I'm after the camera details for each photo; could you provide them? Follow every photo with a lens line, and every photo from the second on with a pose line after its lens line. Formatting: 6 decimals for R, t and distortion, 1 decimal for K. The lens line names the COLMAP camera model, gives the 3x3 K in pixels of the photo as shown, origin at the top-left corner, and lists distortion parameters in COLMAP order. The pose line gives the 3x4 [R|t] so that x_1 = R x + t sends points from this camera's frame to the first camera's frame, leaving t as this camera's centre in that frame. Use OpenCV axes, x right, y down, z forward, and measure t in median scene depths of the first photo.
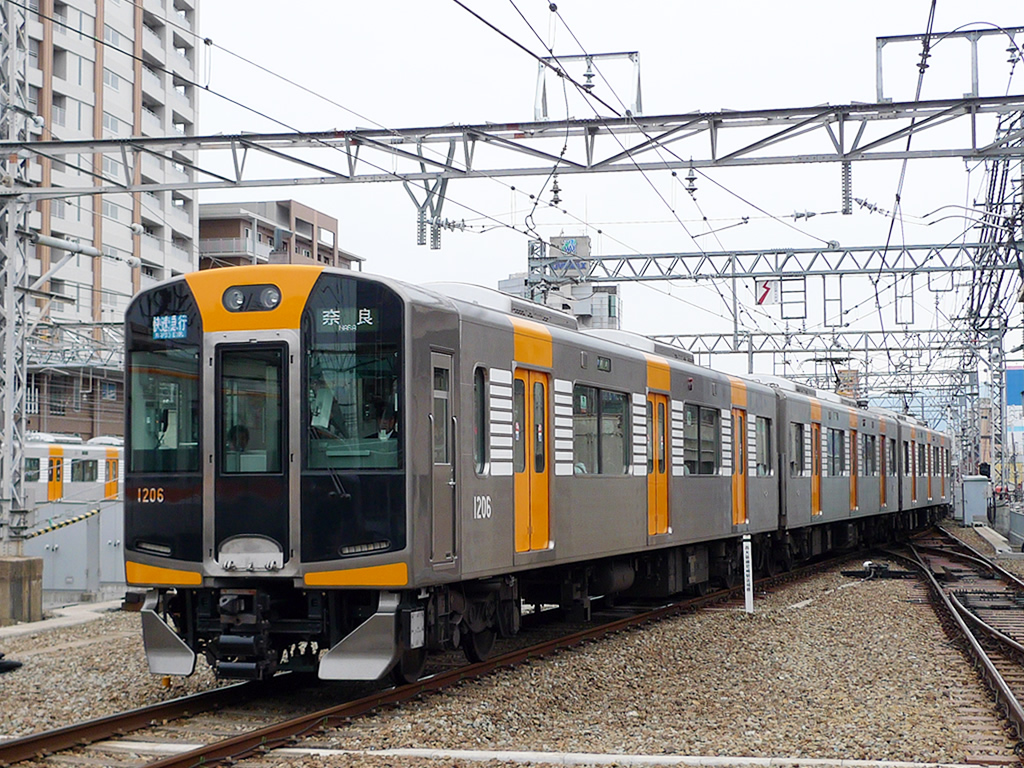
lens RADIAL K [[1921.2, 0, 512.0], [0, 1921.2, 384.0], [0, 0, 1]] dist [0.076655, 0.198321]
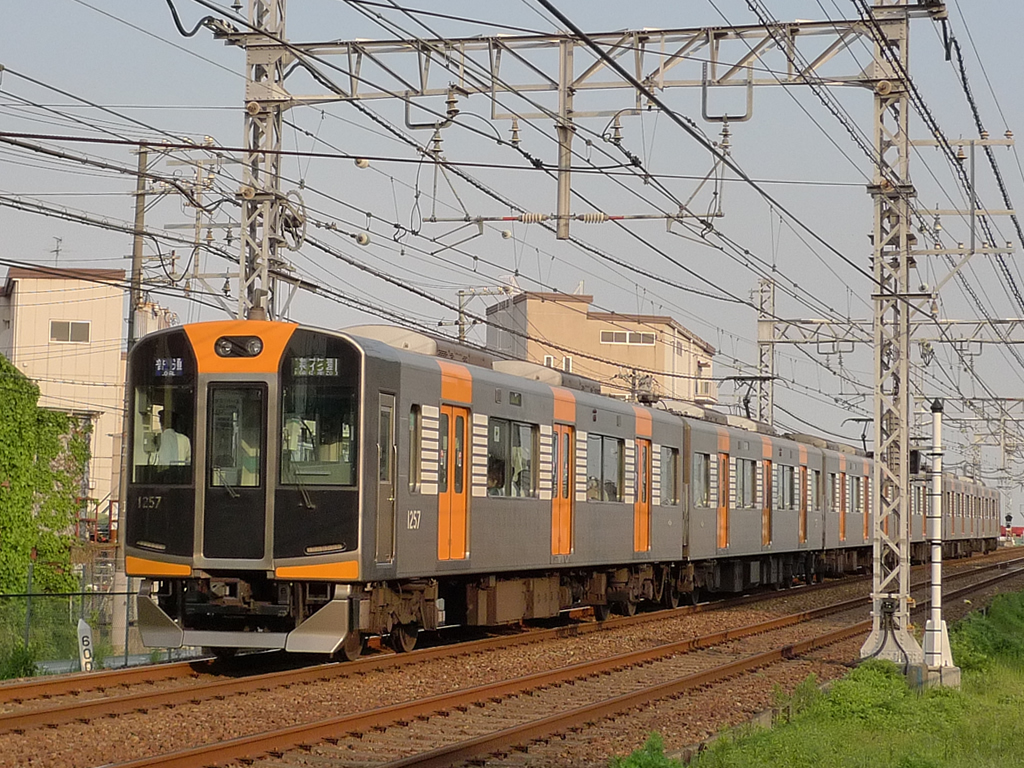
lens RADIAL K [[3065.2, 0, 512.0], [0, 3065.2, 384.0], [0, 0, 1]] dist [0.011779, 12.990962]
pose [[0.998259, 0.026778, 0.052559, -0.055324], [-0.027023, 0.999627, 0.003963, -0.029687], [-0.052433, -0.005376, 0.998610, -0.896902]]
